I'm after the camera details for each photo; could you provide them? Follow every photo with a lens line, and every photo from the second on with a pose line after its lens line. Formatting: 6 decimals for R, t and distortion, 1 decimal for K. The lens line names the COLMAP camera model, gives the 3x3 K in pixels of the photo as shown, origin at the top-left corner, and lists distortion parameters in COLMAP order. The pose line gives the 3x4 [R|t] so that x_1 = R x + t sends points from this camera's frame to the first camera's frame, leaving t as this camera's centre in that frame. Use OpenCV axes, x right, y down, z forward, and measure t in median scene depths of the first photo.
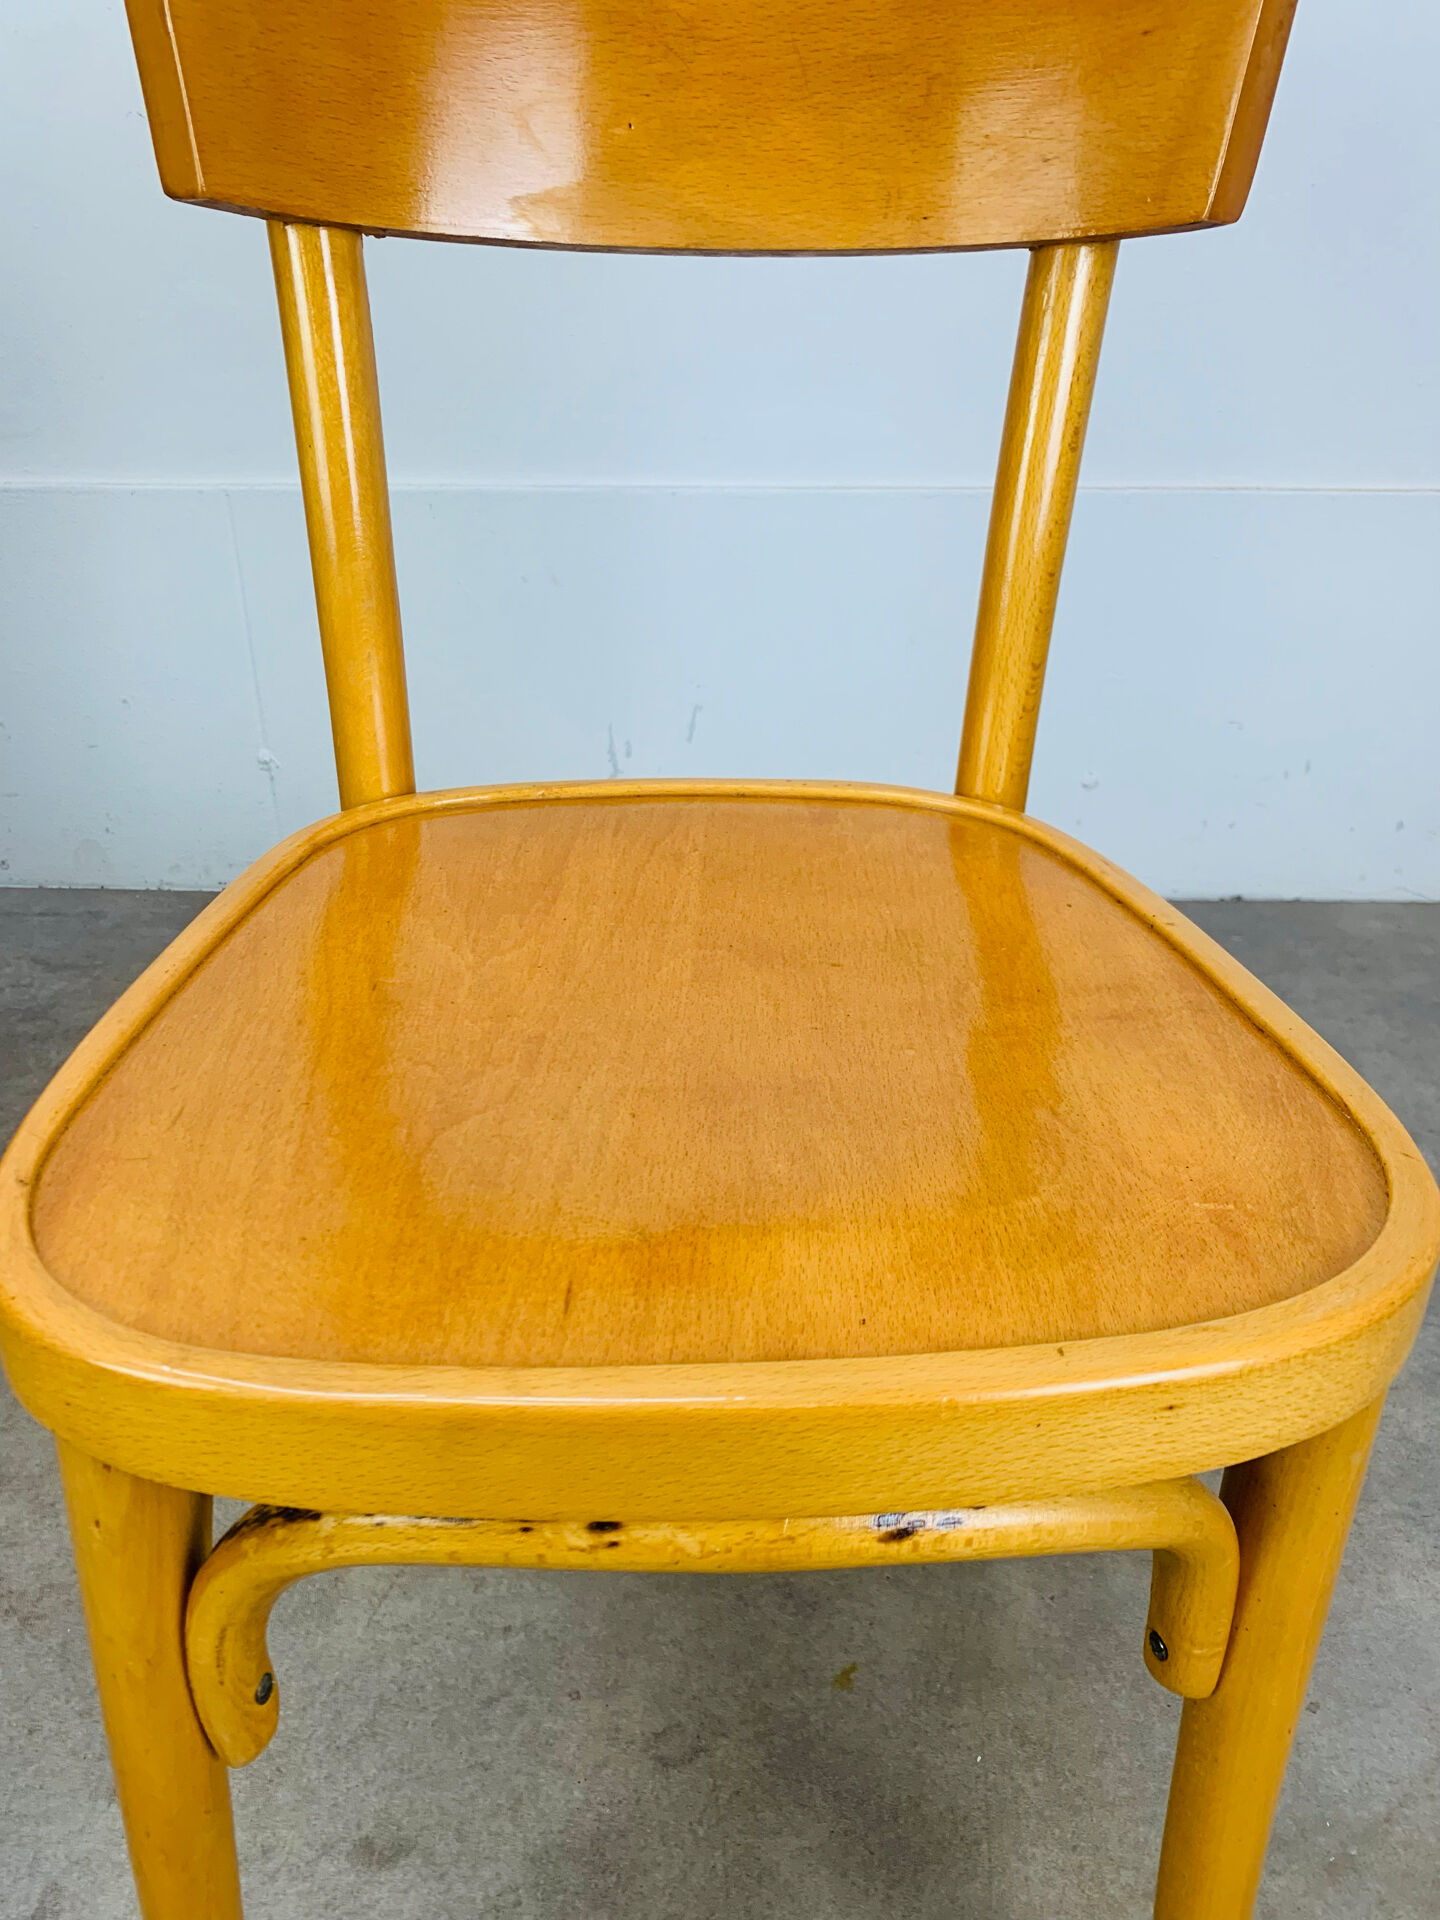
lens RADIAL K [[1468.9, 0, 714.8], [0, 1468.9, 966.5], [0, 0, 1]] dist [0.000749, -0.003518]
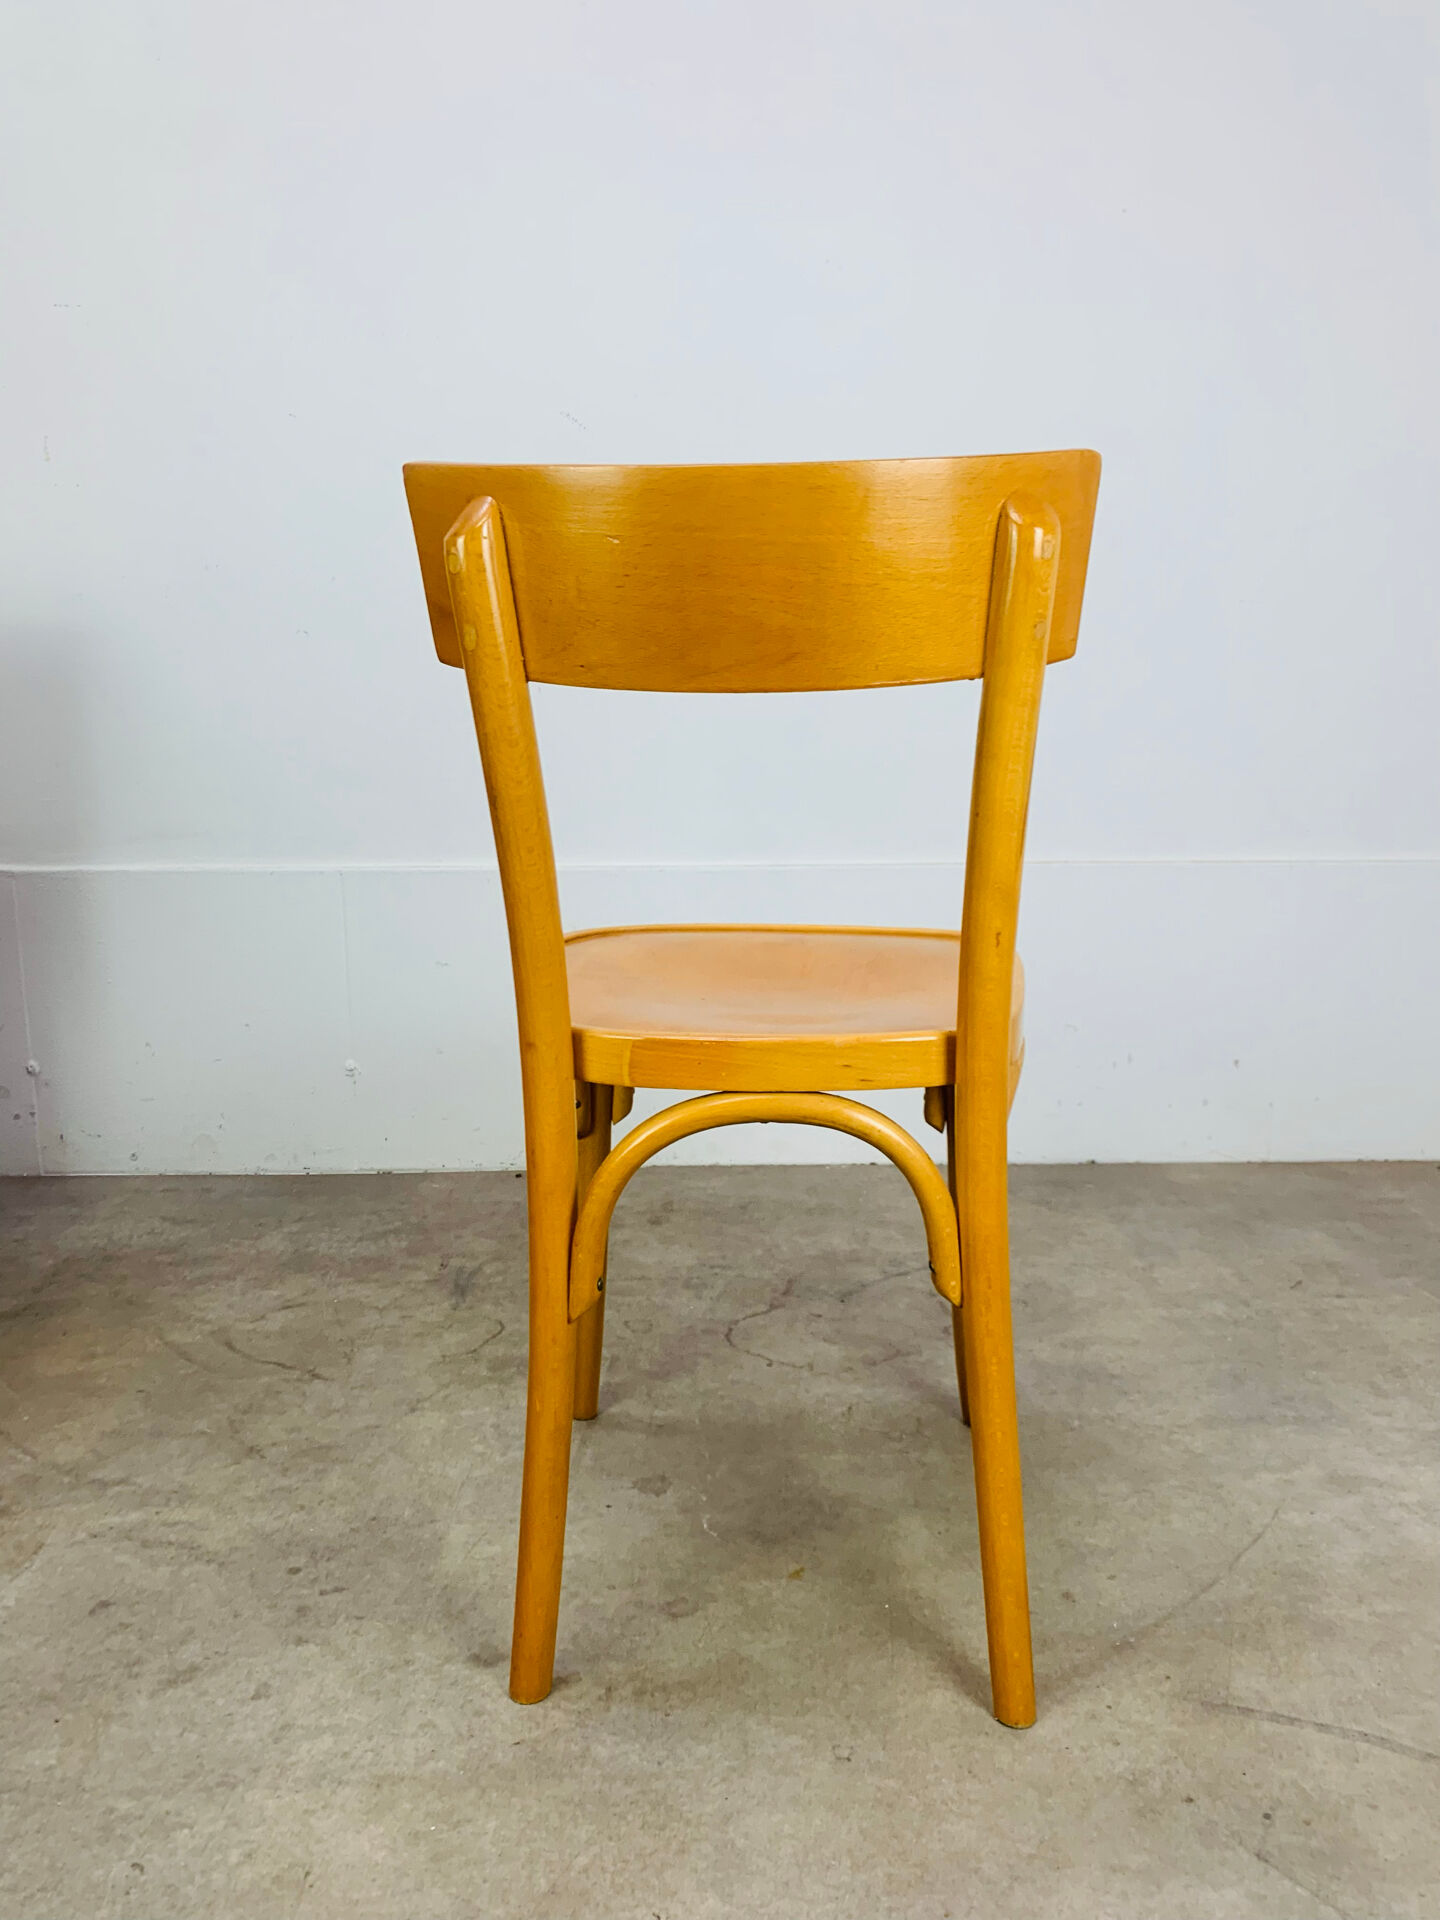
lens RADIAL K [[1468.9, 0, 750.5], [0, 1468.9, 974.7], [0, 0, 1]] dist [0.000749, -0.003518]
pose [[0.998744, -0.013415, 0.048274, -0.019787], [0.027218, 0.954191, -0.297958, 0.357177], [-0.042065, 0.298898, 0.953357, -0.580185]]
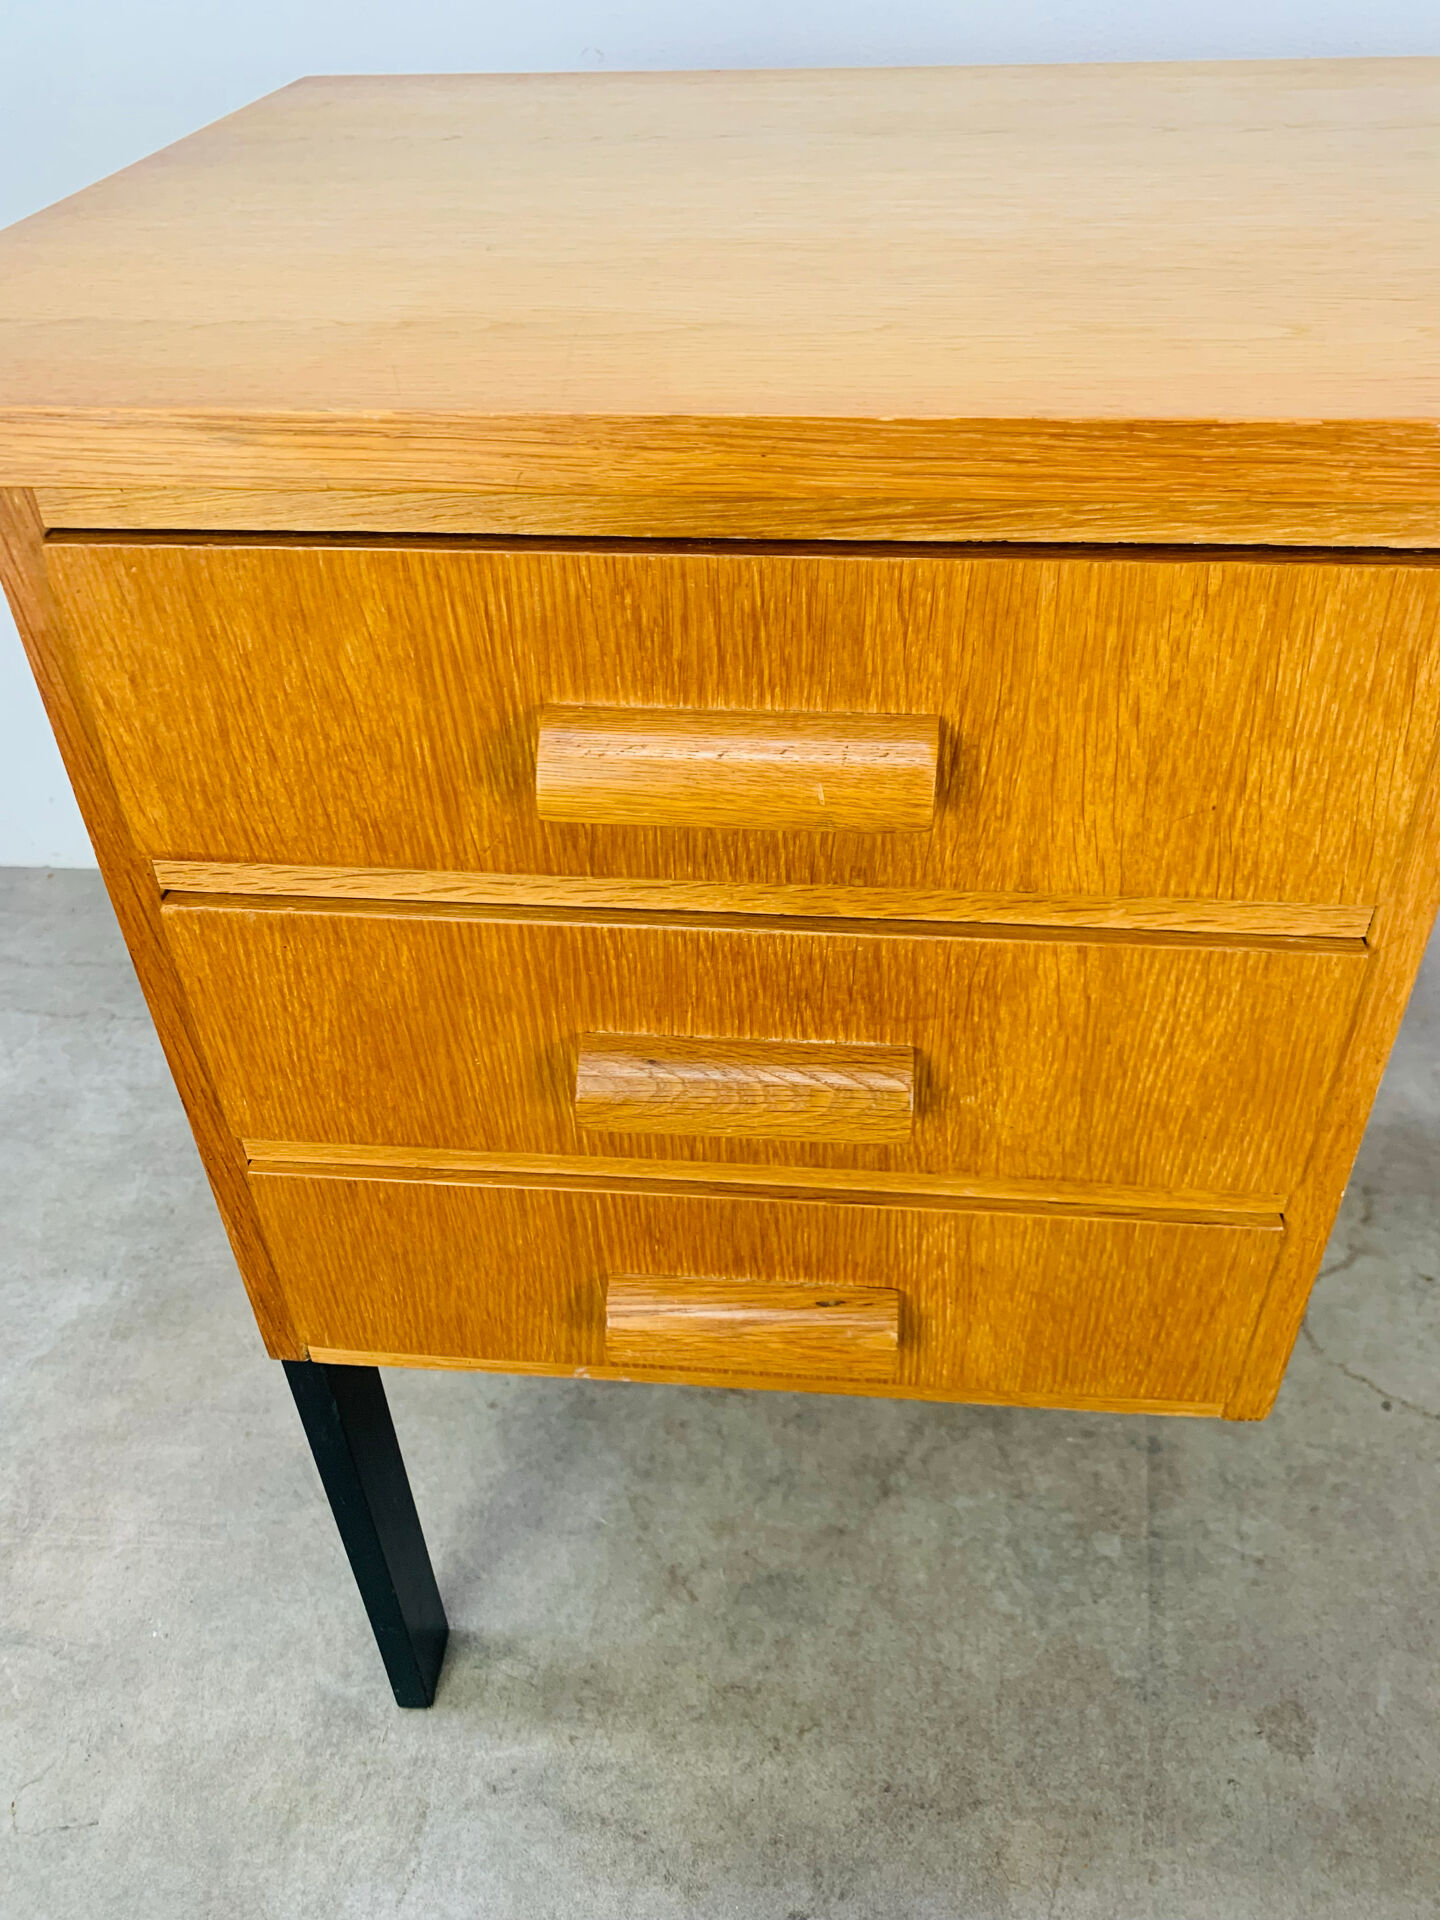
lens RADIAL K [[1468.9, 0, 731.7], [0, 1468.9, 932.8], [0, 0, 1]] dist [0.000749, -0.003518]
pose [[0.997142, 0.014829, -0.074079, -0.400044], [-0.002601, 0.986703, 0.162511, -0.357529], [0.075504, -0.161853, 0.983922, 0.157776]]
